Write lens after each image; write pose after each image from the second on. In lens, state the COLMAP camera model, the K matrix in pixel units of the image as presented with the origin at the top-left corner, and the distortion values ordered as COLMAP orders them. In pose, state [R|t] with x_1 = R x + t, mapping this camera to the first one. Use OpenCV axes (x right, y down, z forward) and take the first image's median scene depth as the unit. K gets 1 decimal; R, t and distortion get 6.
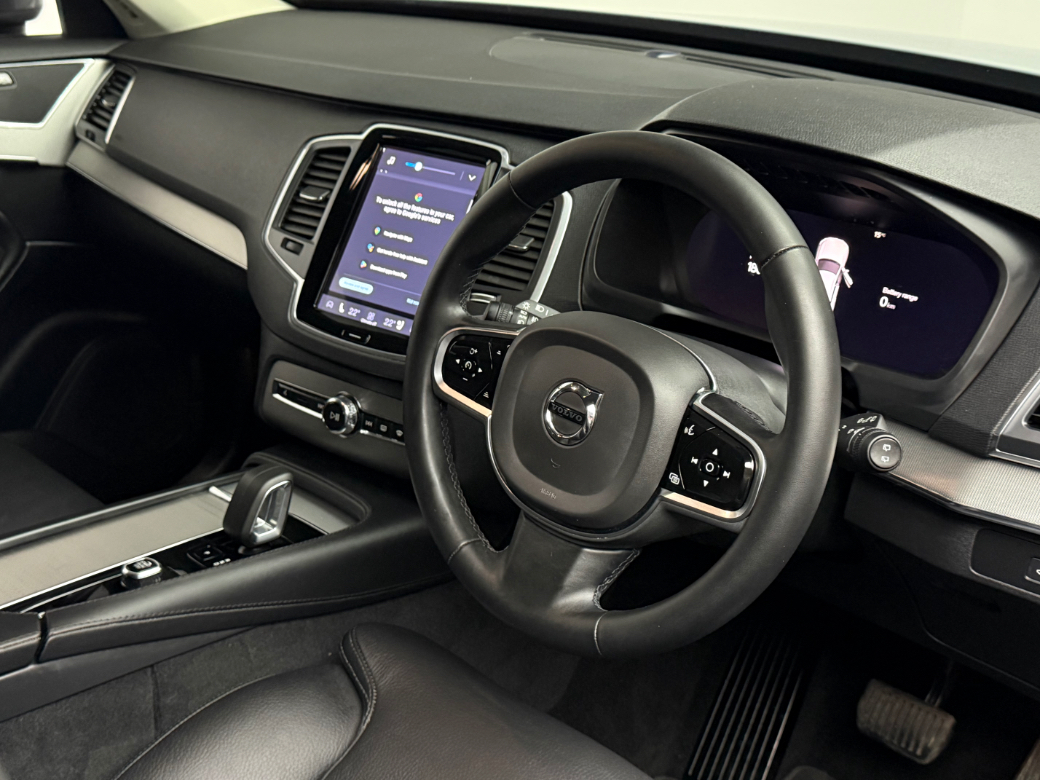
lens RADIAL K [[1276.6, 0, 520.0], [0, 1276.6, 390.0], [0, 0, 1]] dist [-0.005436, -0.002083]
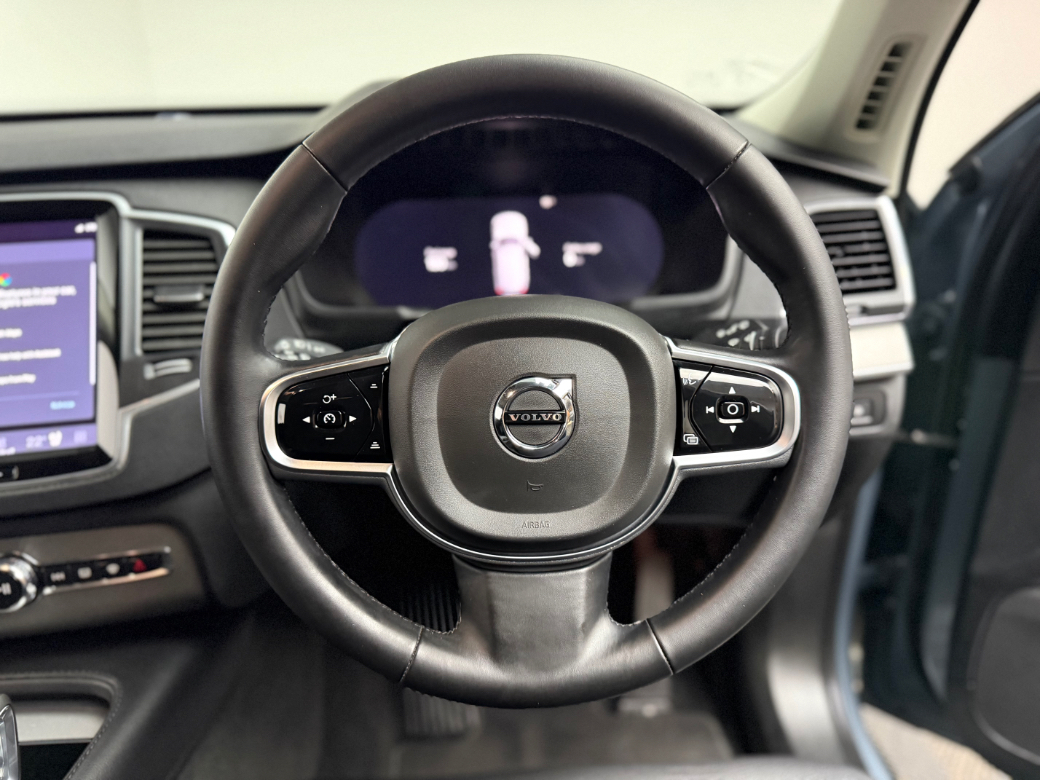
lens RADIAL K [[776.8, 0, 520.0], [0, 776.8, 390.0], [0, 0, 1]] dist [-0.001962, -0.063574]
pose [[0.670636, -0.293607, 0.681207, -0.221546], [0.316673, 0.943764, 0.095013, -0.035571], [-0.670795, 0.152001, 0.725899, 0.497346]]
